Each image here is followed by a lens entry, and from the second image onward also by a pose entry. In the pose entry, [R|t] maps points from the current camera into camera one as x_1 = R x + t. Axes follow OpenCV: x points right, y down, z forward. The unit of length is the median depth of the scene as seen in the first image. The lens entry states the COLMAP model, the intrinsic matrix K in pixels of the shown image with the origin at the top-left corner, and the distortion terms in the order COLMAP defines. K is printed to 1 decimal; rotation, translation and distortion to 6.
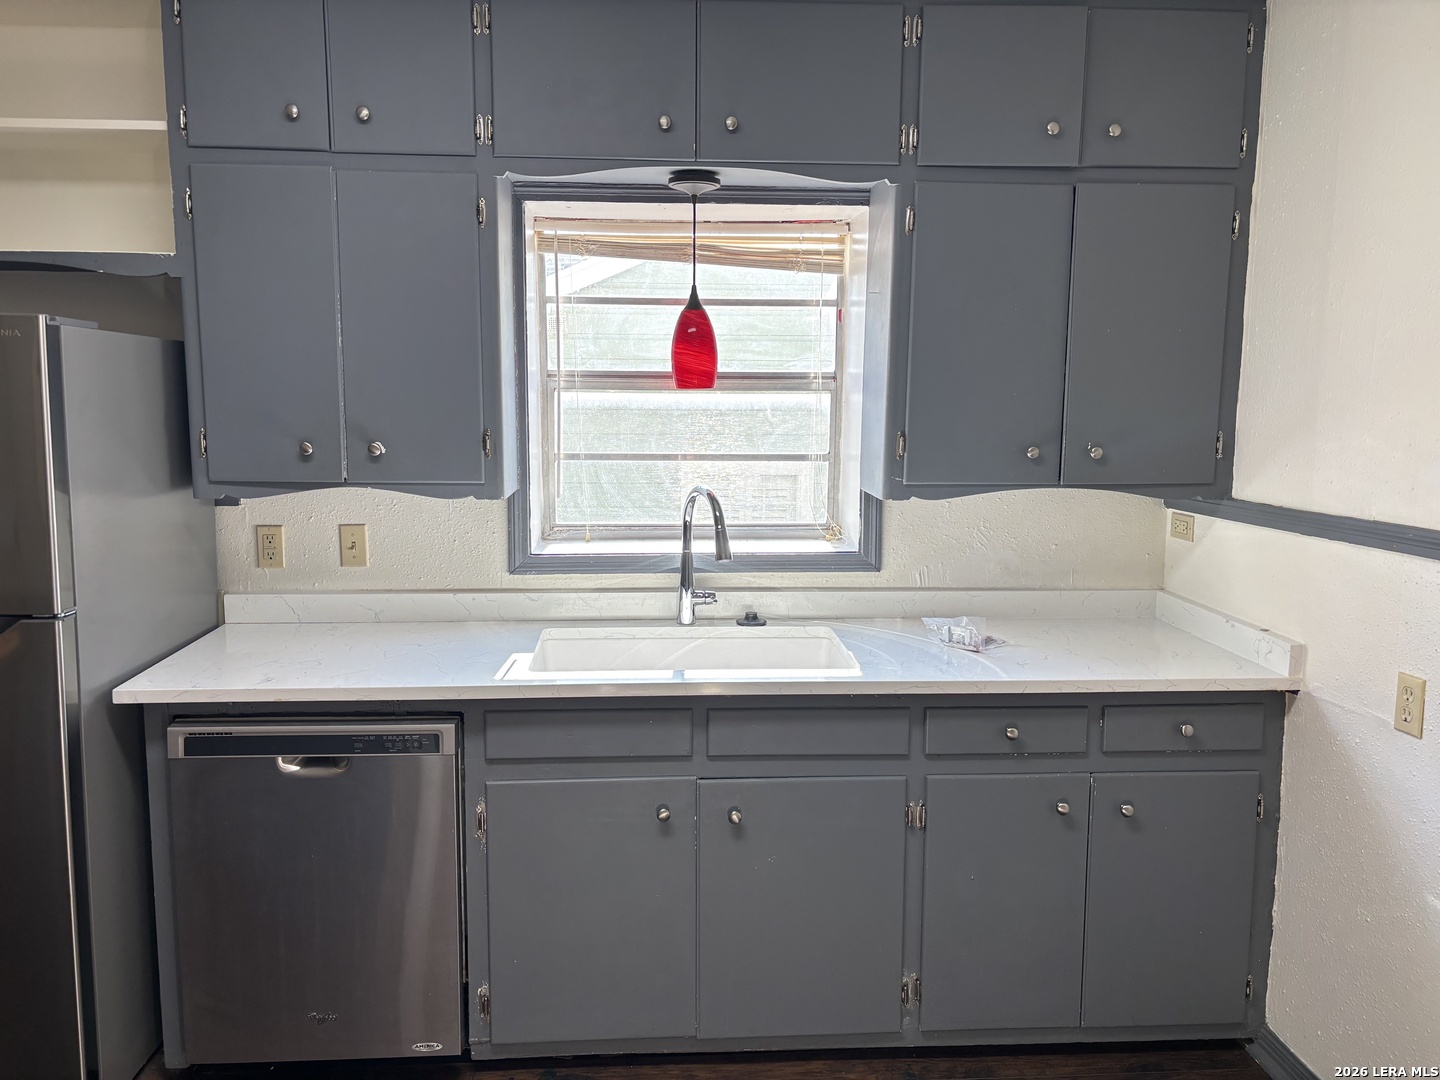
lens RADIAL K [[1079.5, 0, 719.8], [0, 1079.5, 534.1], [0, 0, 1]] dist [0.056508, -0.069076]
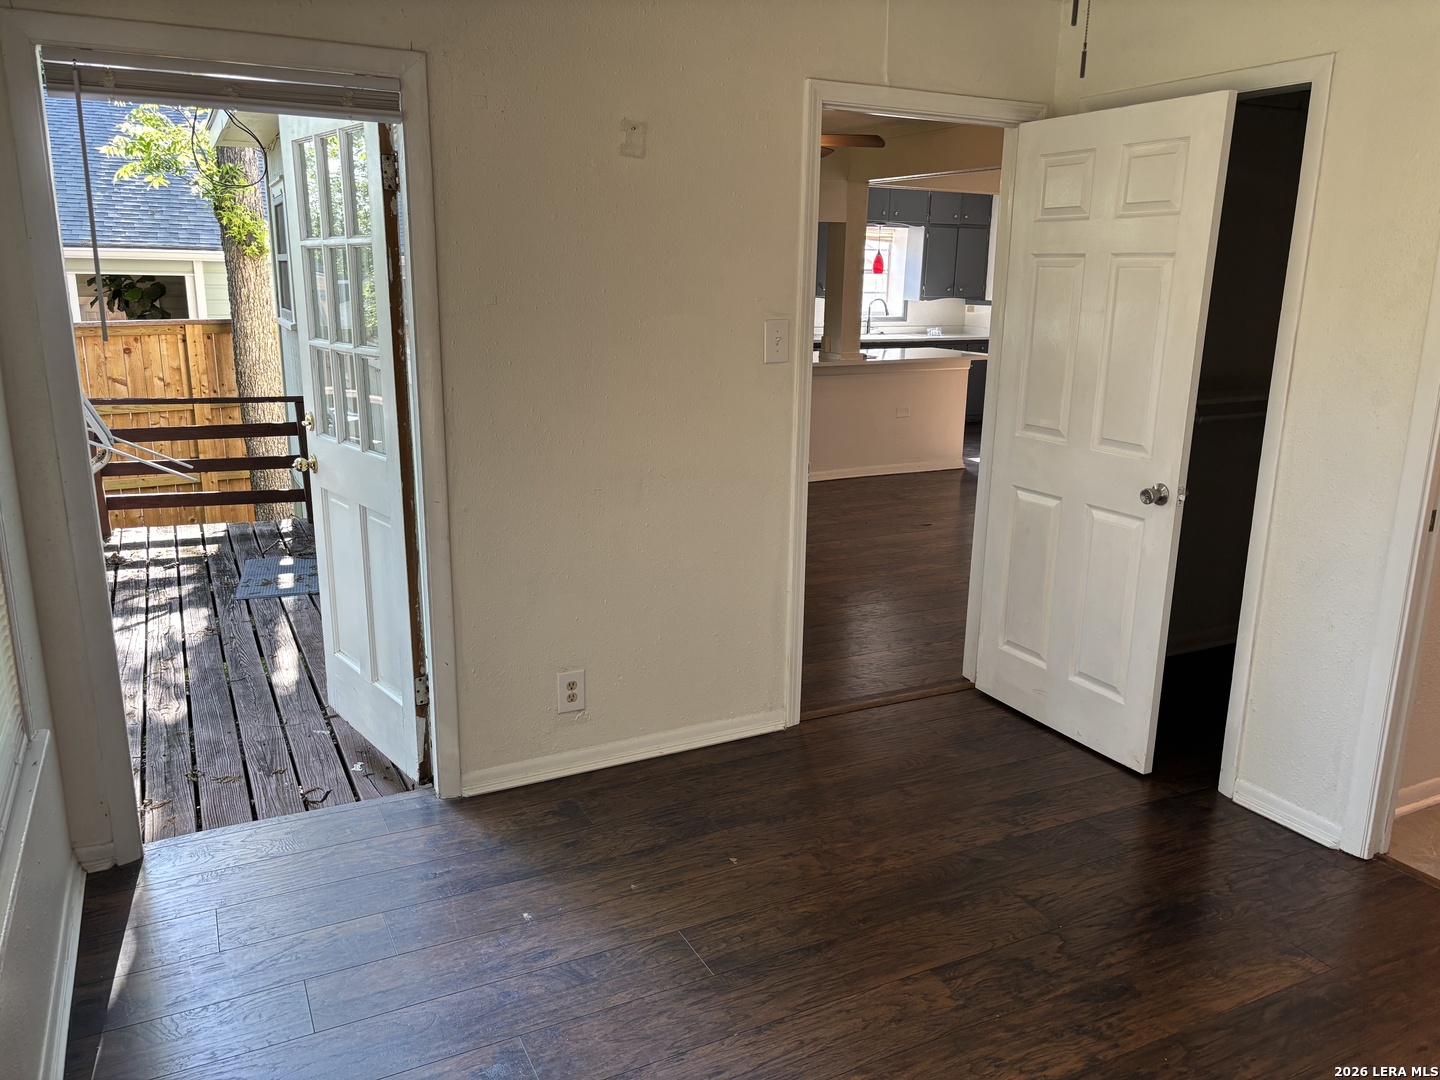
lens RADIAL K [[1082.7, 0, 725.8], [0, 1082.7, 540.9], [0, 0, 1]] dist [0.069169, -0.077621]
pose [[0.920531, -0.085786, 0.381134, -2.295386], [0.040123, 0.991194, 0.126192, 0.337902], [-0.388603, -0.100871, 0.915867, -2.773426]]
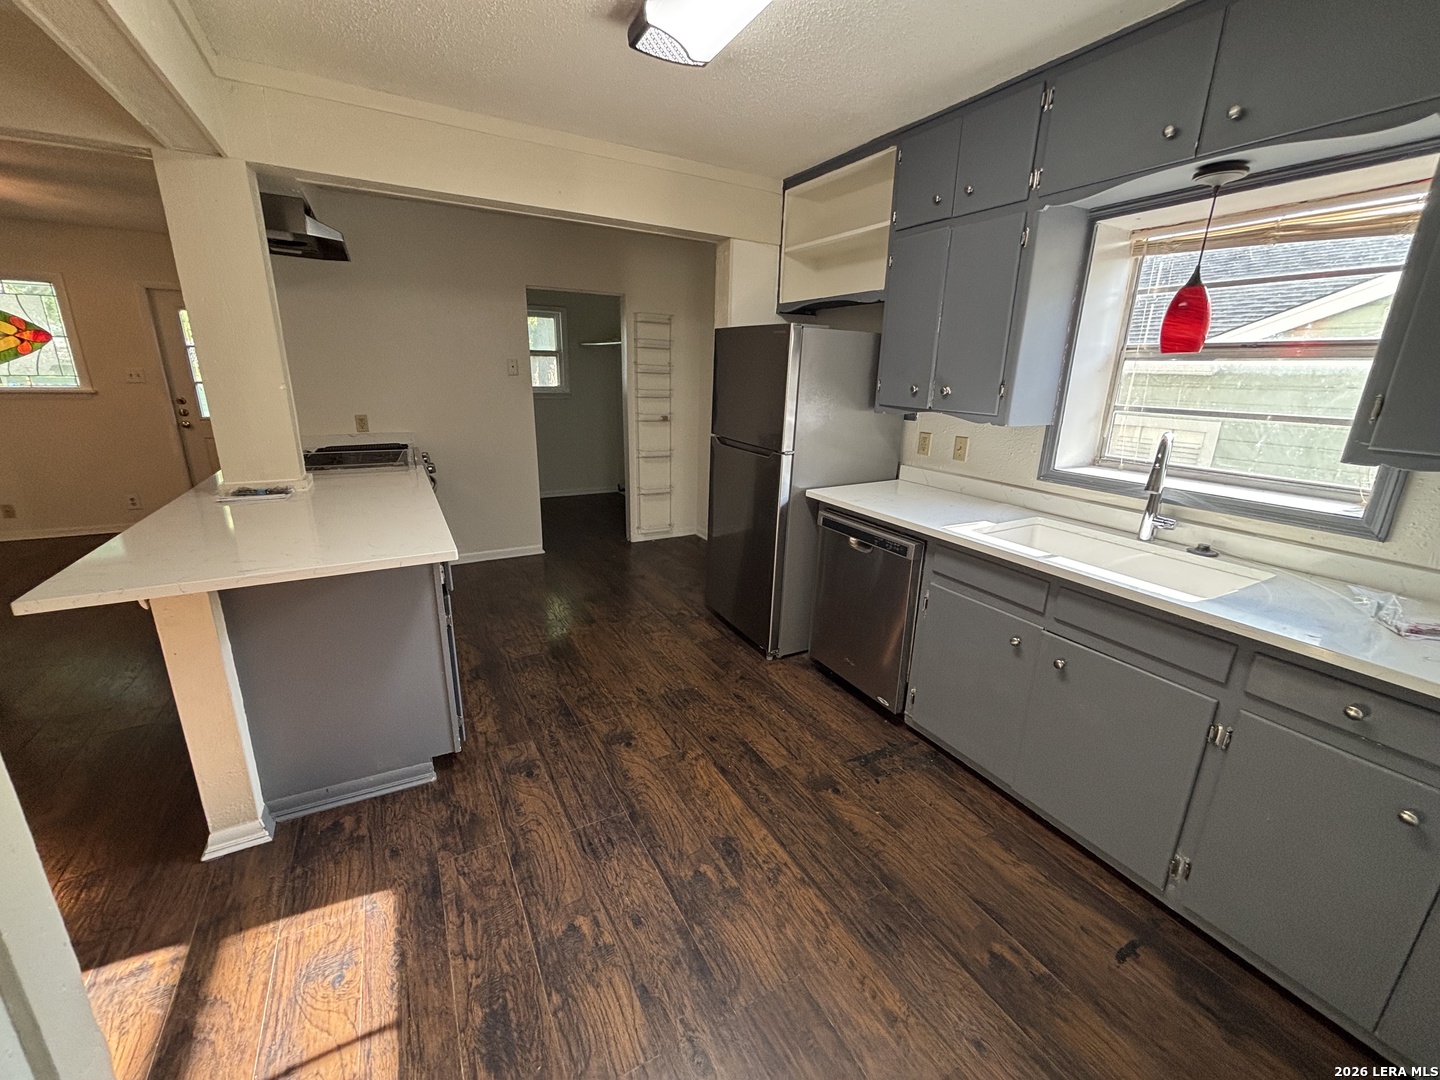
lens RADIAL K [[580.1, 0, 717.9], [0, 580.1, 538.2], [0, 0, 1]] dist [0.005930, -0.003663]
pose [[0.423824, 0.257164, -0.868470, 0.397063], [-0.134879, 0.966075, 0.220243, -0.004855], [0.895646, 0.023794, 0.444131, 0.233165]]
